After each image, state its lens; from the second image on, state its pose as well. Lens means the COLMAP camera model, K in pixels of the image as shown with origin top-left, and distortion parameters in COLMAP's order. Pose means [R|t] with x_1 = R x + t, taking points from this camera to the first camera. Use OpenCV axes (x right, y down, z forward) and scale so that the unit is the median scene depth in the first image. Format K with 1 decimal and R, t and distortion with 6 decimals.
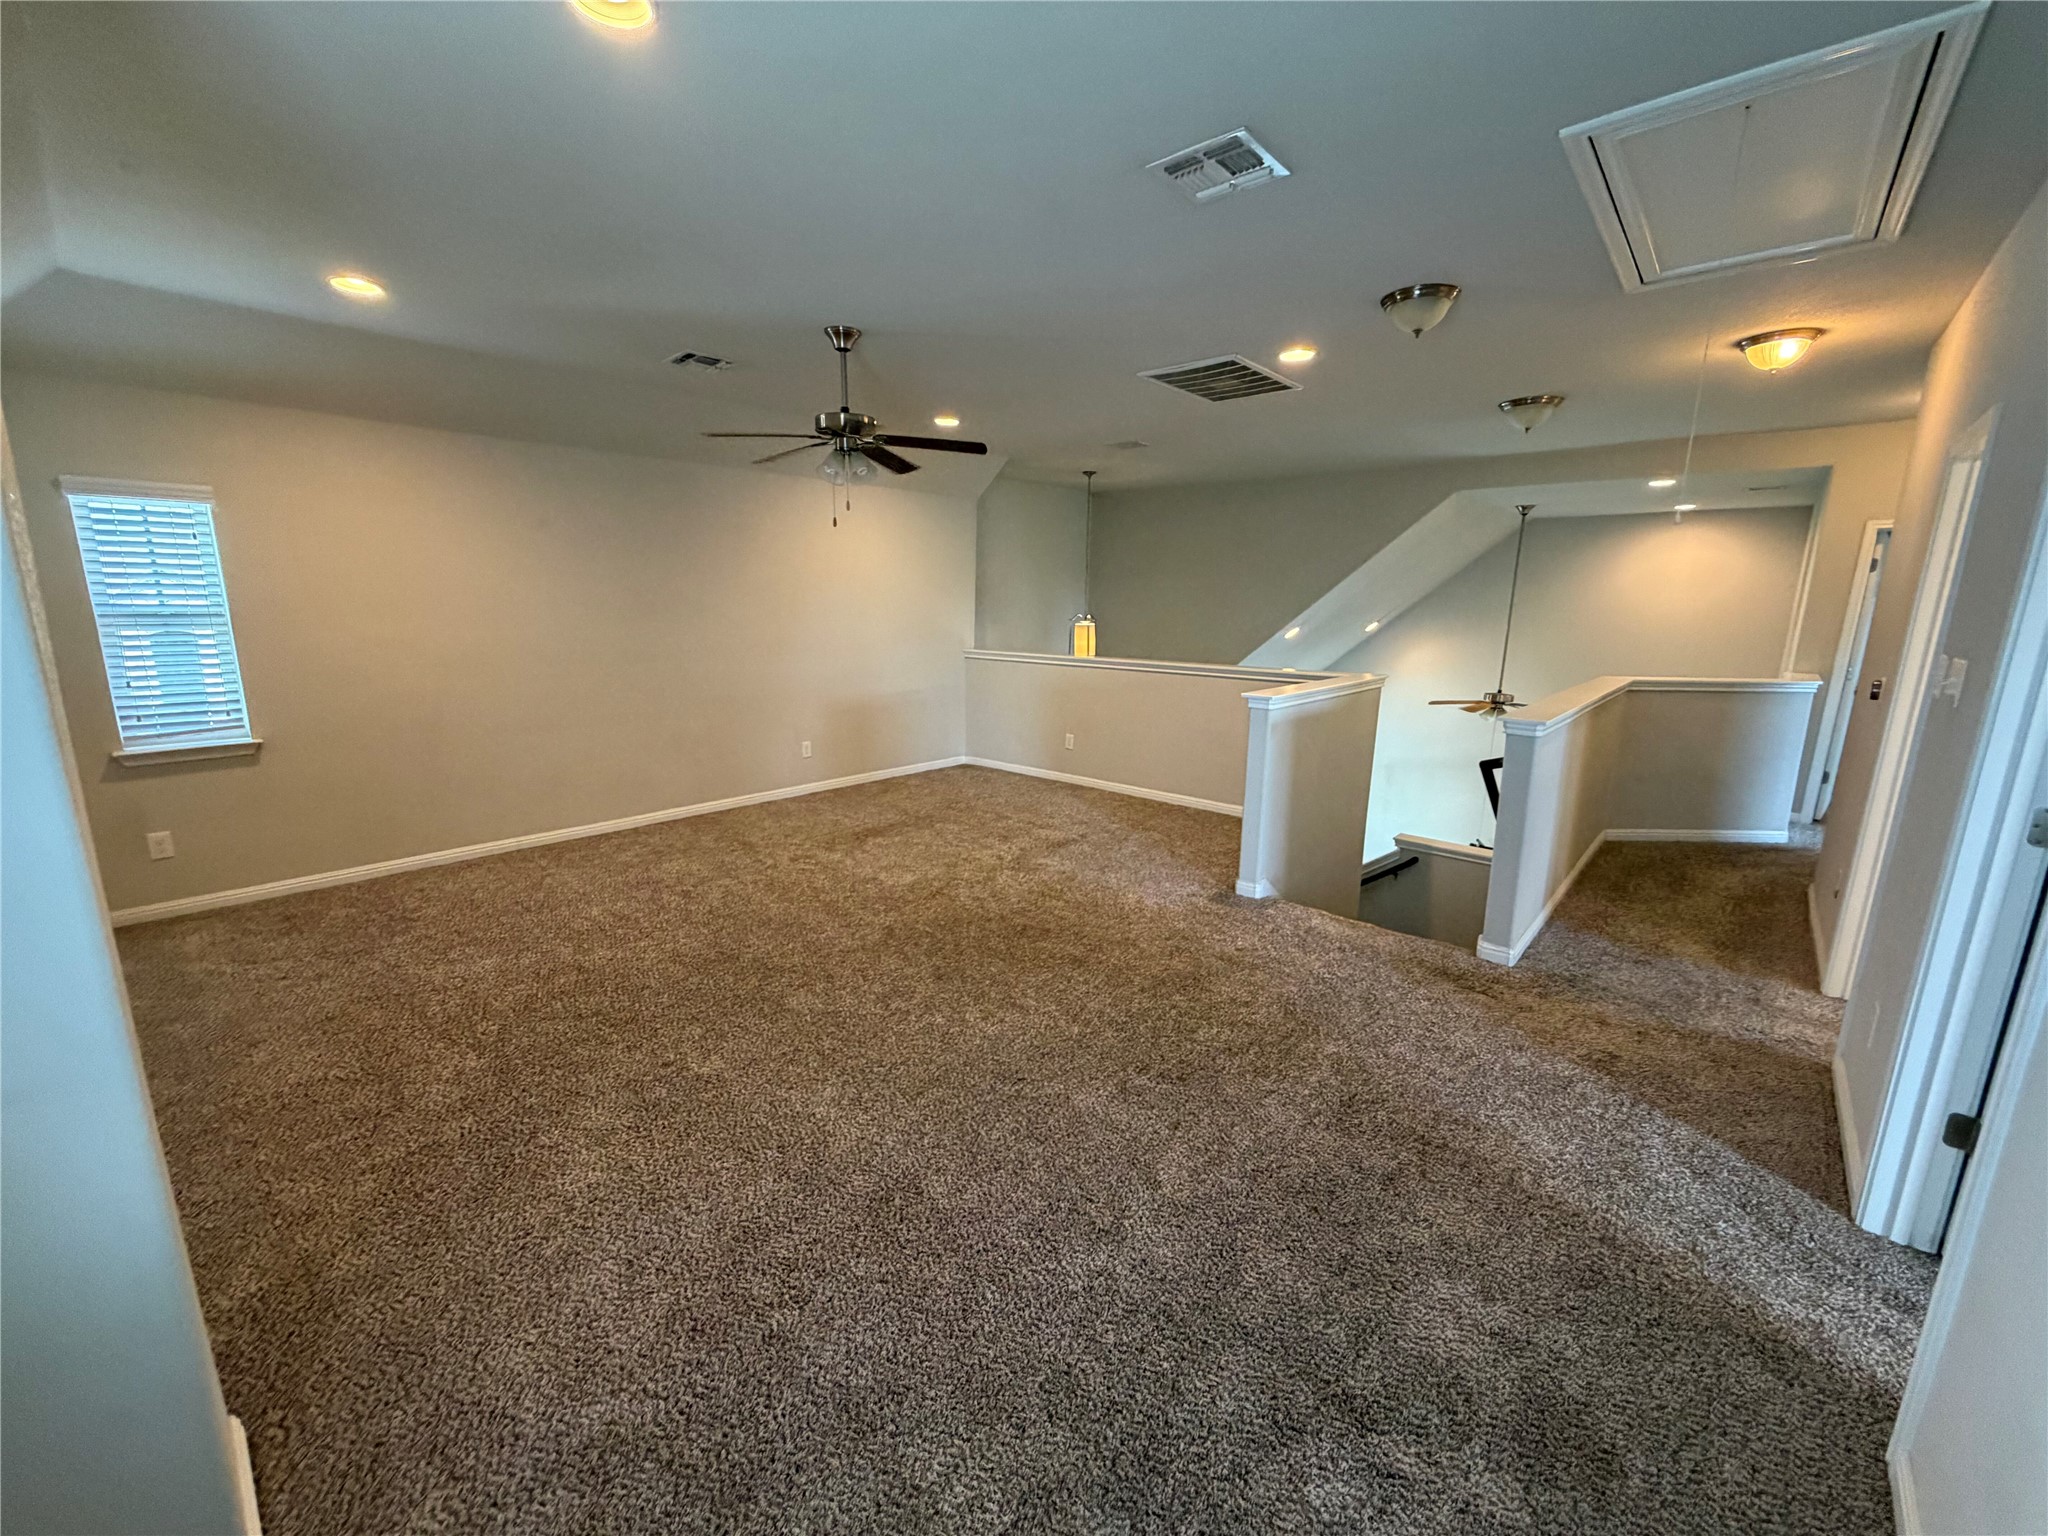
lens RADIAL K [[816.3, 0, 1015.9], [0, 816.3, 770.7], [0, 0, 1]] dist [-0.000950, -0.000023]
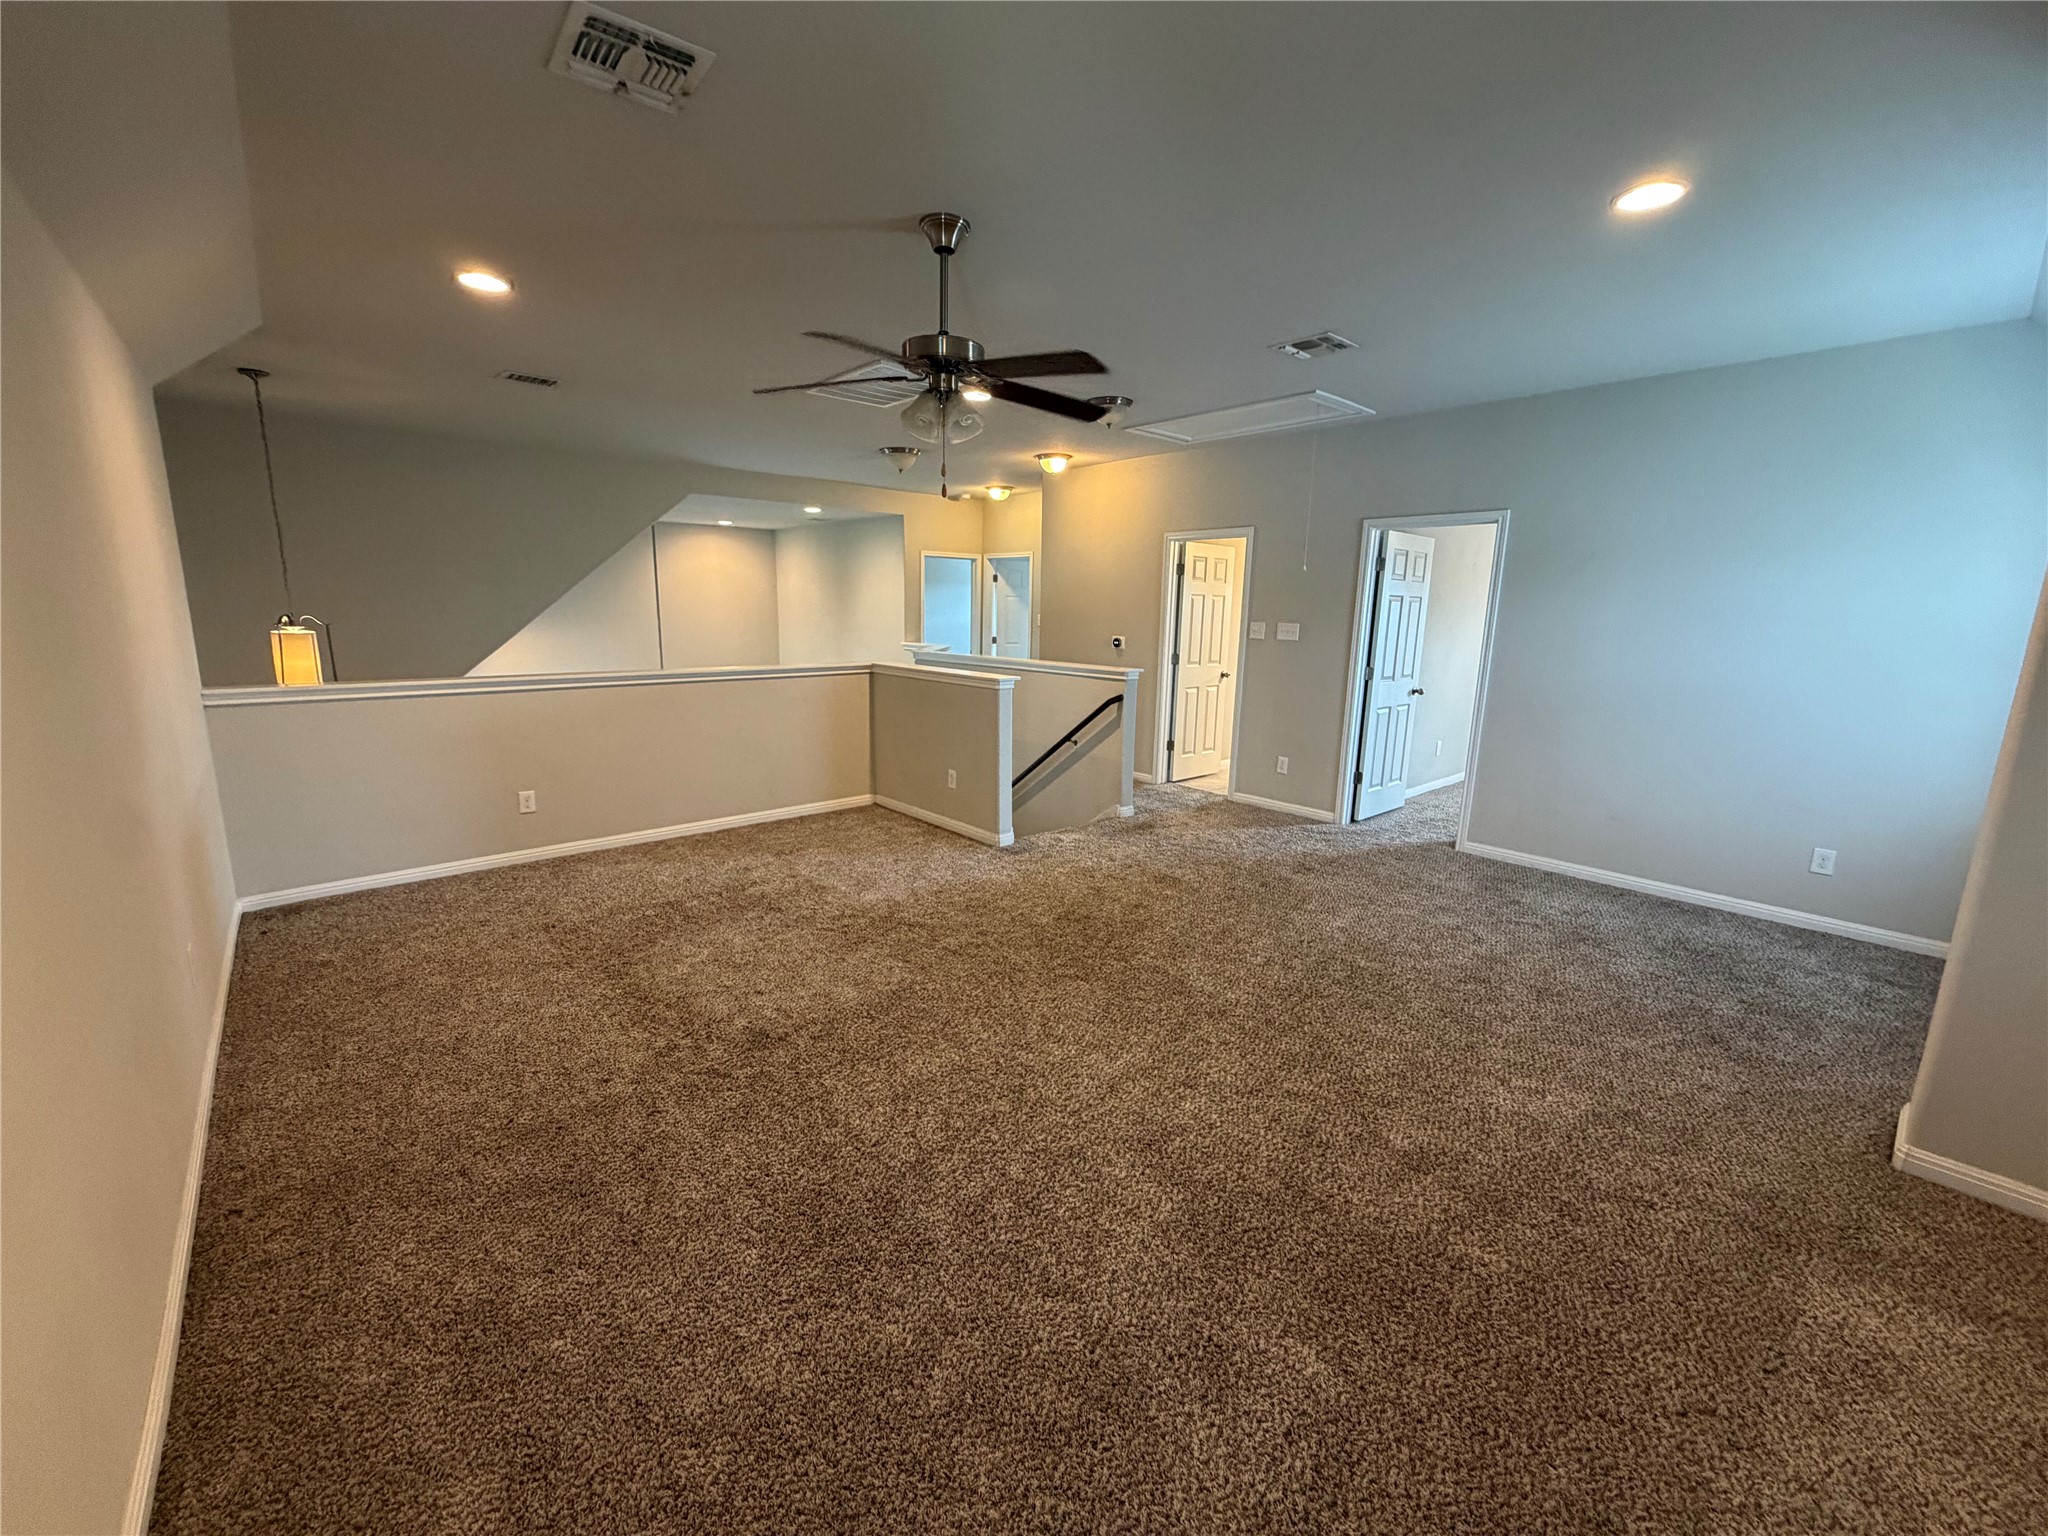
lens RADIAL K [[816.3, 0, 1016.7], [0, 816.3, 766.7], [0, 0, 1]] dist [-0.000950, -0.000023]
pose [[0.116483, -0.201308, 0.972577, -0.749566], [0.192578, 0.965237, 0.176724, -0.145558], [-0.974344, 0.166711, 0.151201, 0.679559]]
